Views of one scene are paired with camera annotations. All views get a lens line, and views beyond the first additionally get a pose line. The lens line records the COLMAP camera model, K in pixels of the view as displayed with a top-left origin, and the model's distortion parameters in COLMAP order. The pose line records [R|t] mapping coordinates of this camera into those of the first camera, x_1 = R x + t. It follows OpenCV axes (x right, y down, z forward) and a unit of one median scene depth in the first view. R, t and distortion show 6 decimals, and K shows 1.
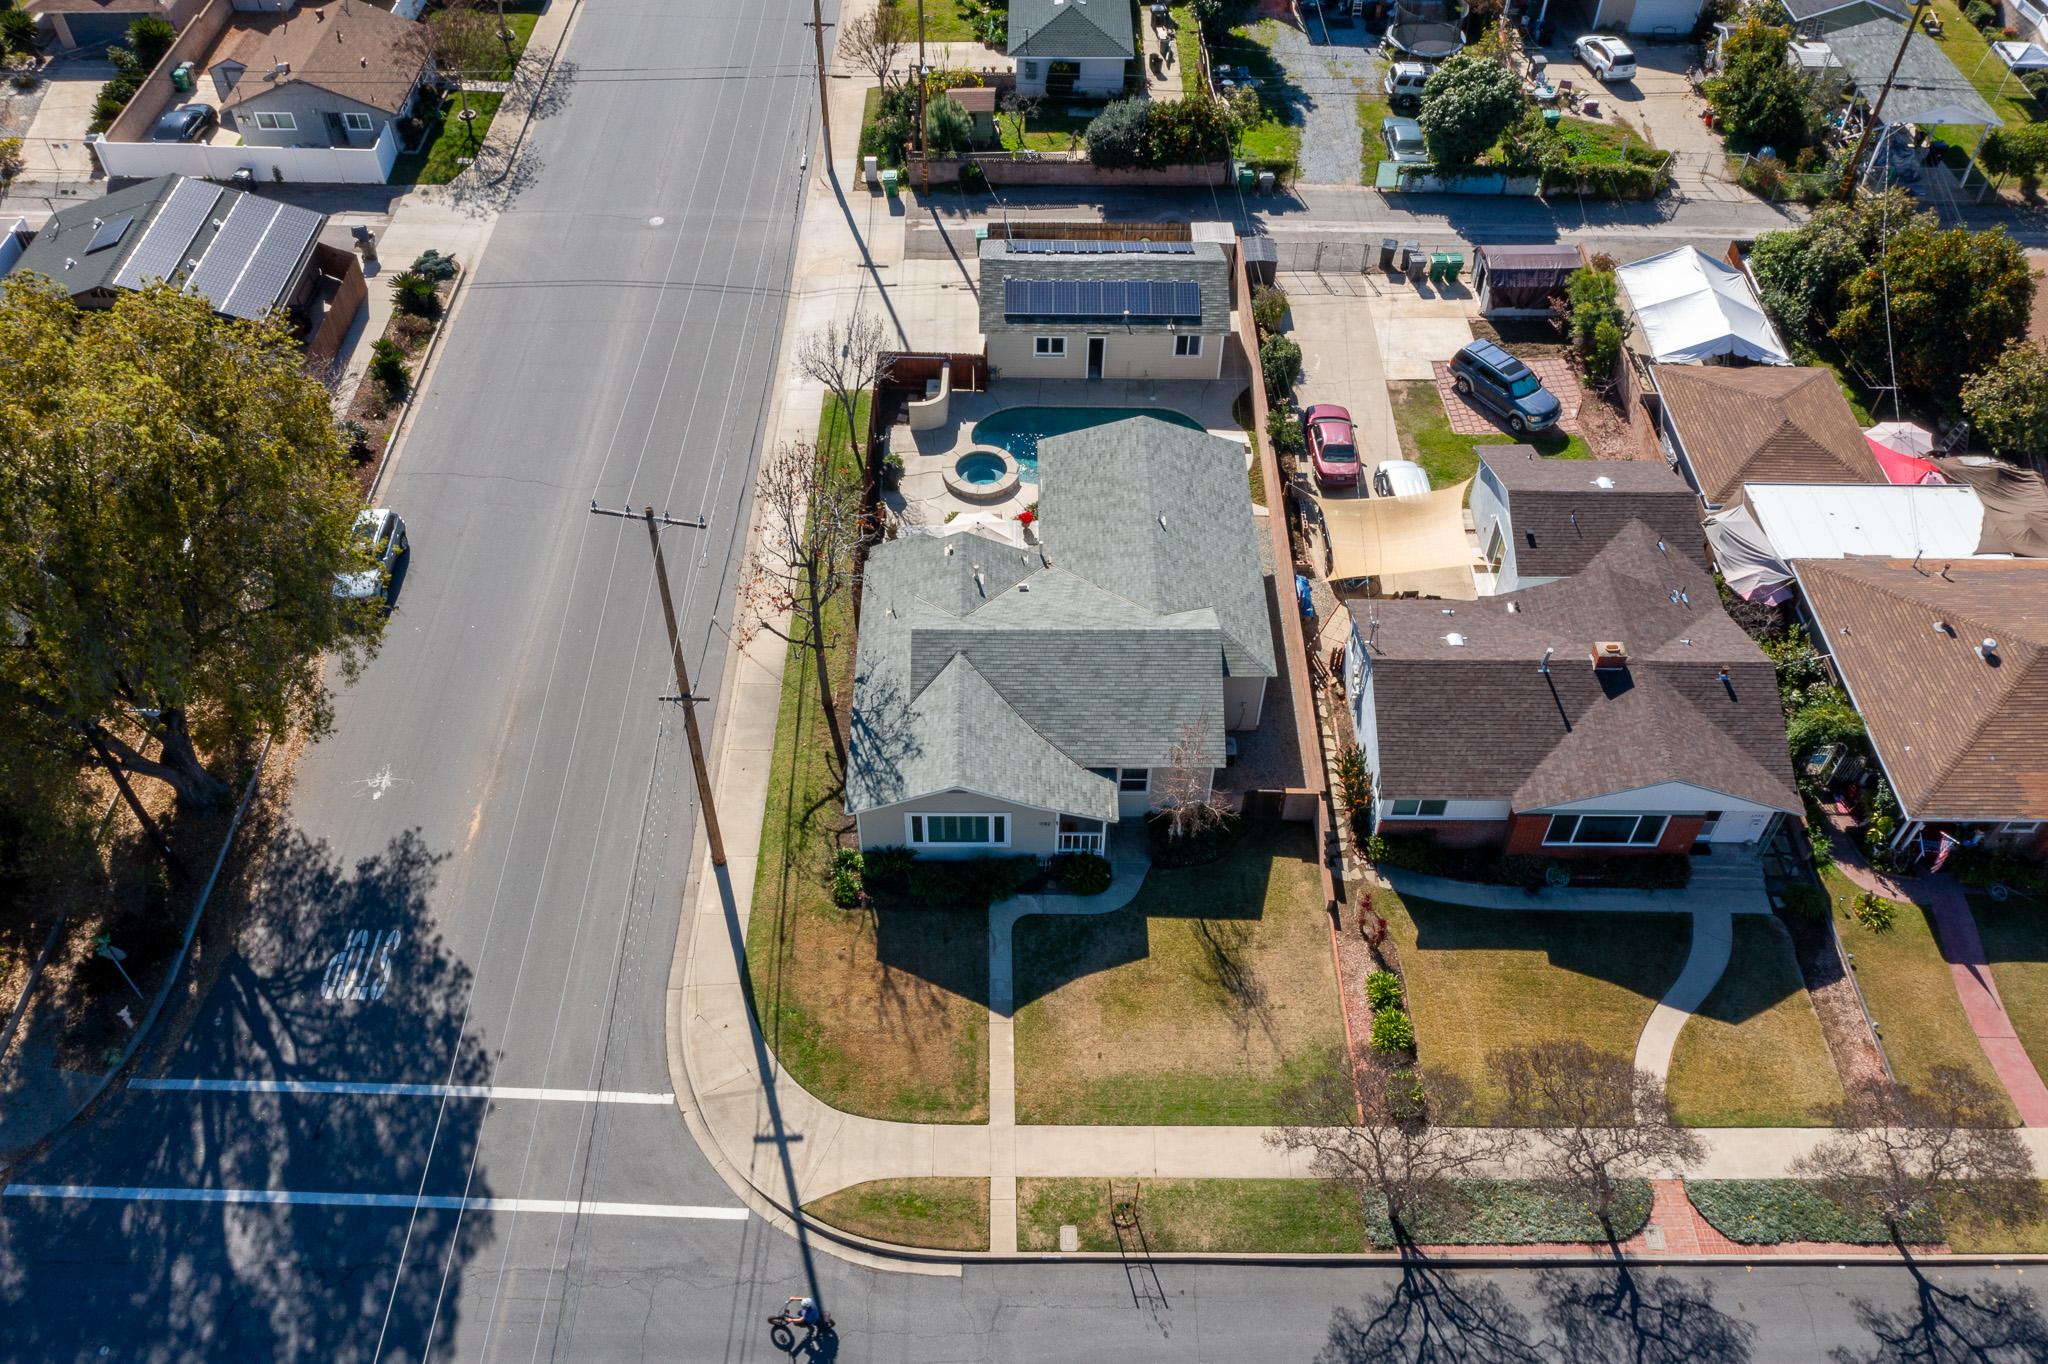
lens RADIAL K [[1633.1, 0, 1024.0], [0, 1633.1, 682.0], [0, 0, 1]] dist [-0.001279, 0.000349]
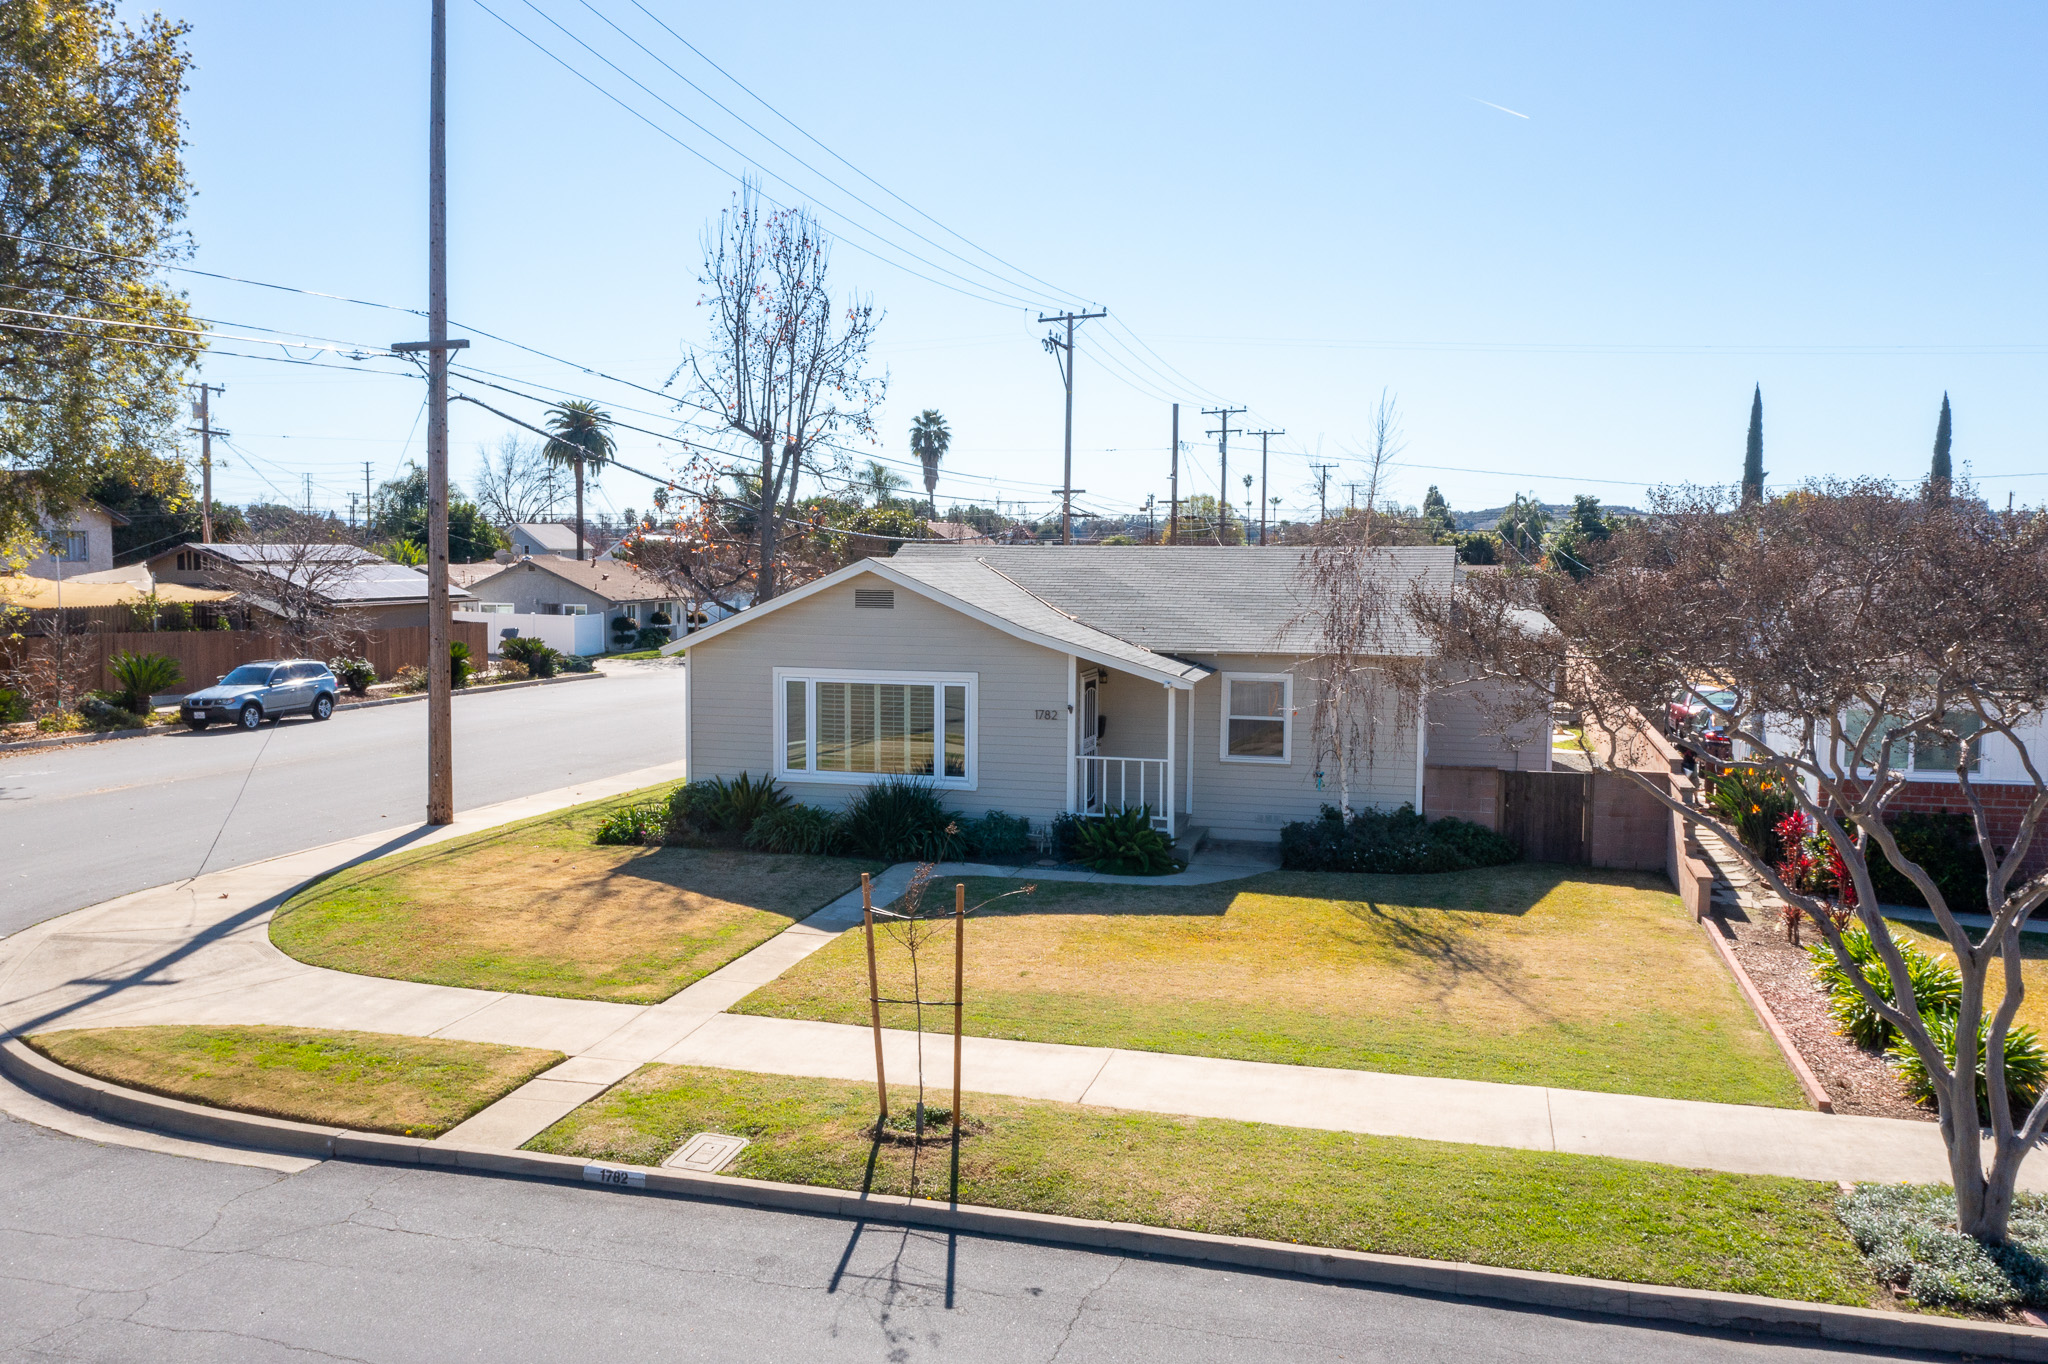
lens RADIAL K [[1633.1, 0, 1024.0], [0, 1633.1, 682.0], [0, 0, 1]] dist [-0.001279, 0.000349]
pose [[0.964740, 0.063818, -0.255352, 0.133549], [-0.222116, 0.717907, -0.659752, 0.416779], [0.141215, 0.693207, 0.706769, 0.692223]]
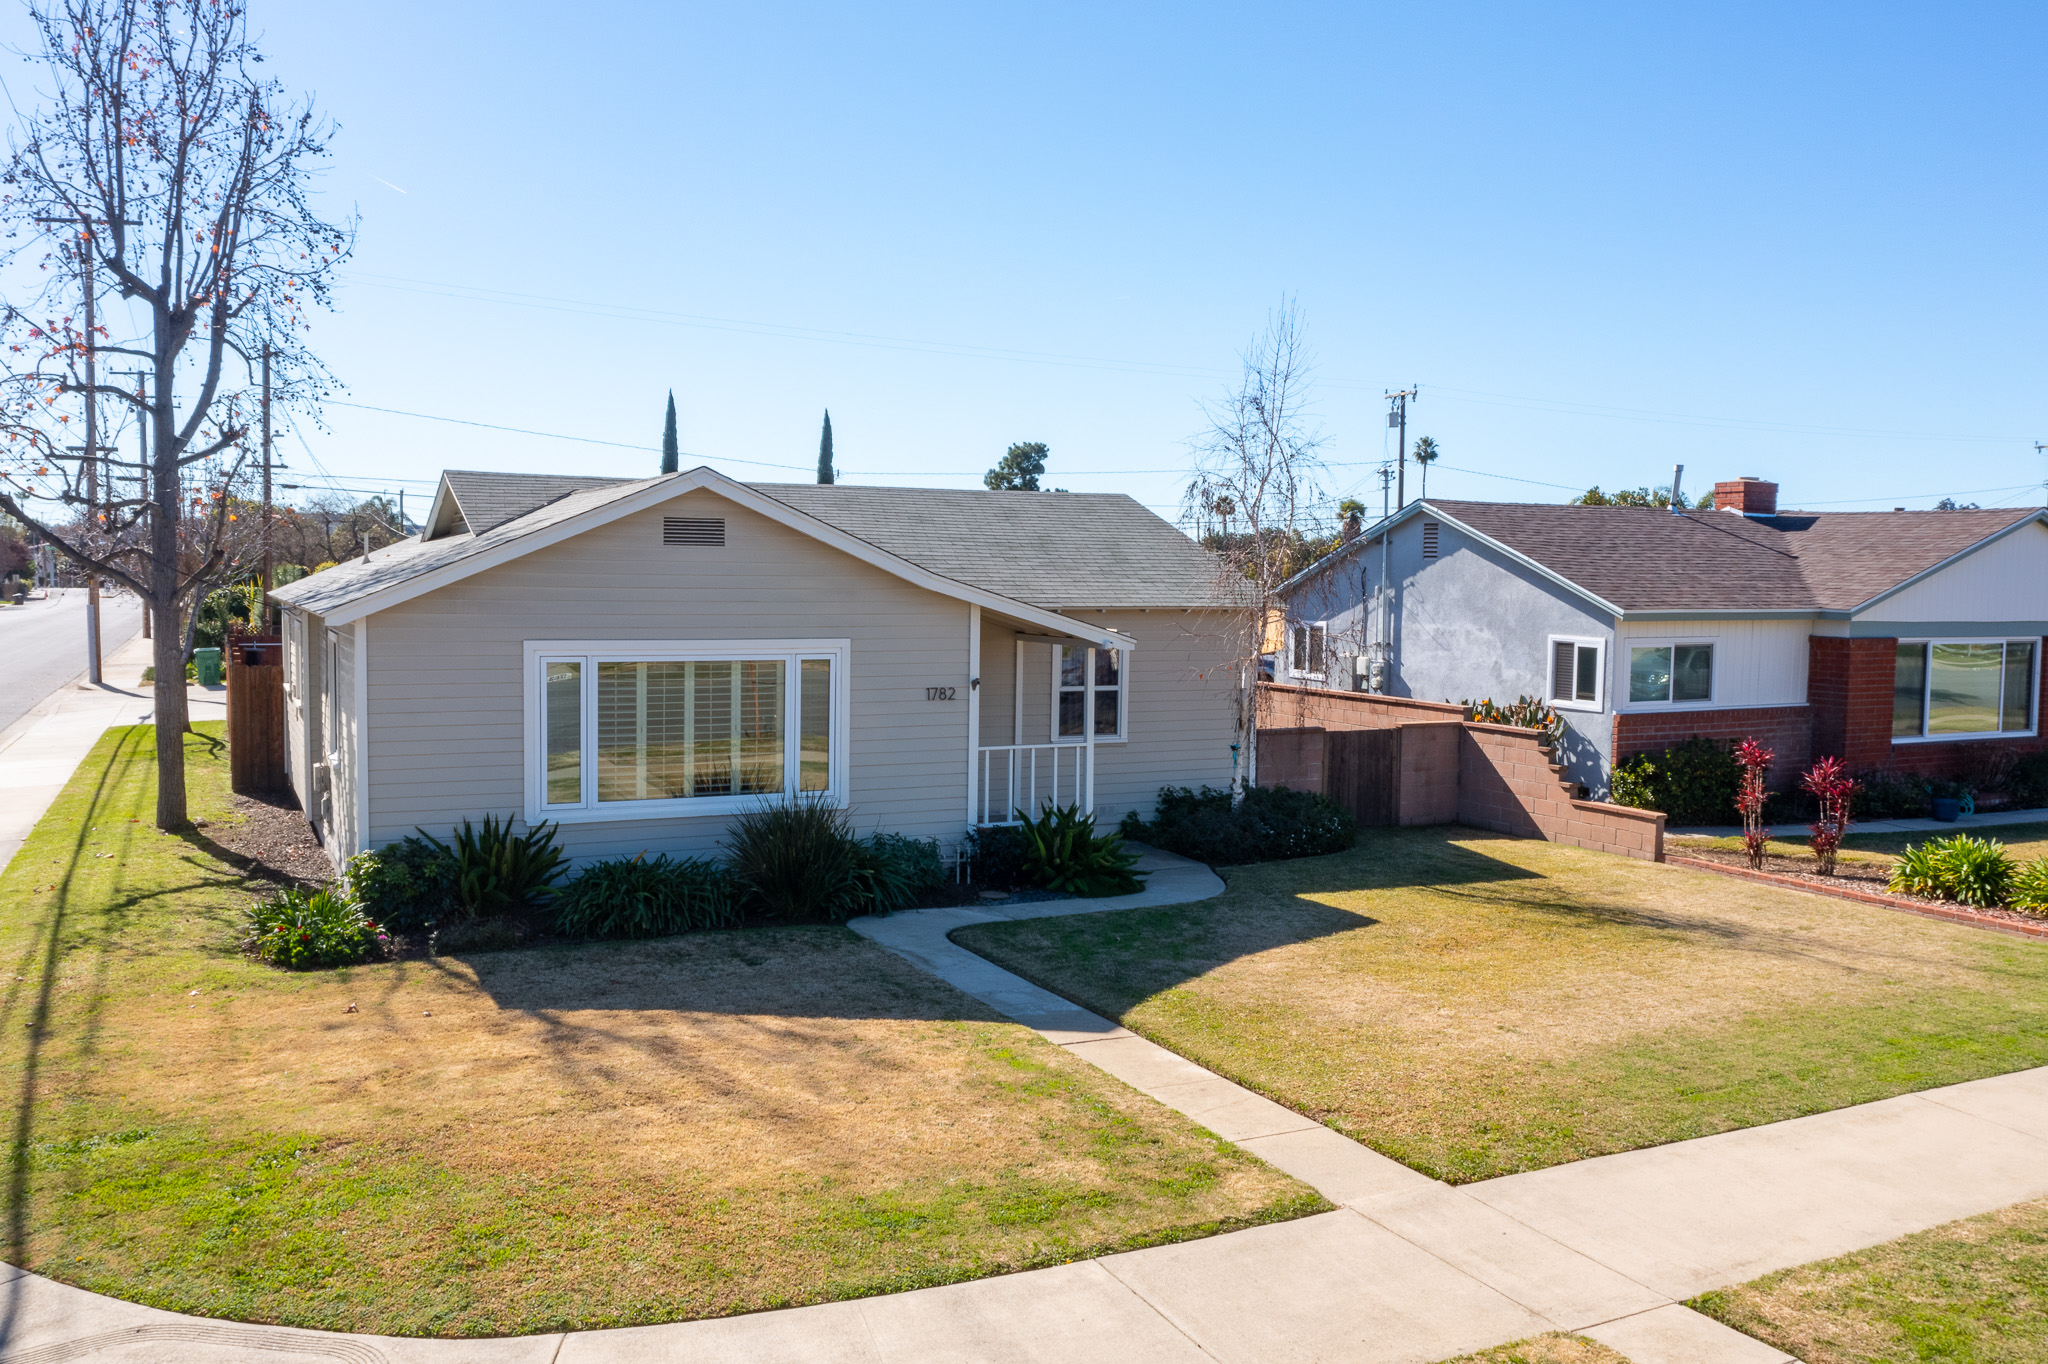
lens RADIAL K [[1611.7, 0, 961.8], [0, 1611.7, 684.7], [0, 0, 1]] dist [-0.051715, 0.005608]
pose [[0.900037, 0.017887, 0.435447, -0.137882], [0.293262, 0.714247, -0.635491, 0.320310], [-0.322384, 0.699665, 0.637603, 0.821934]]
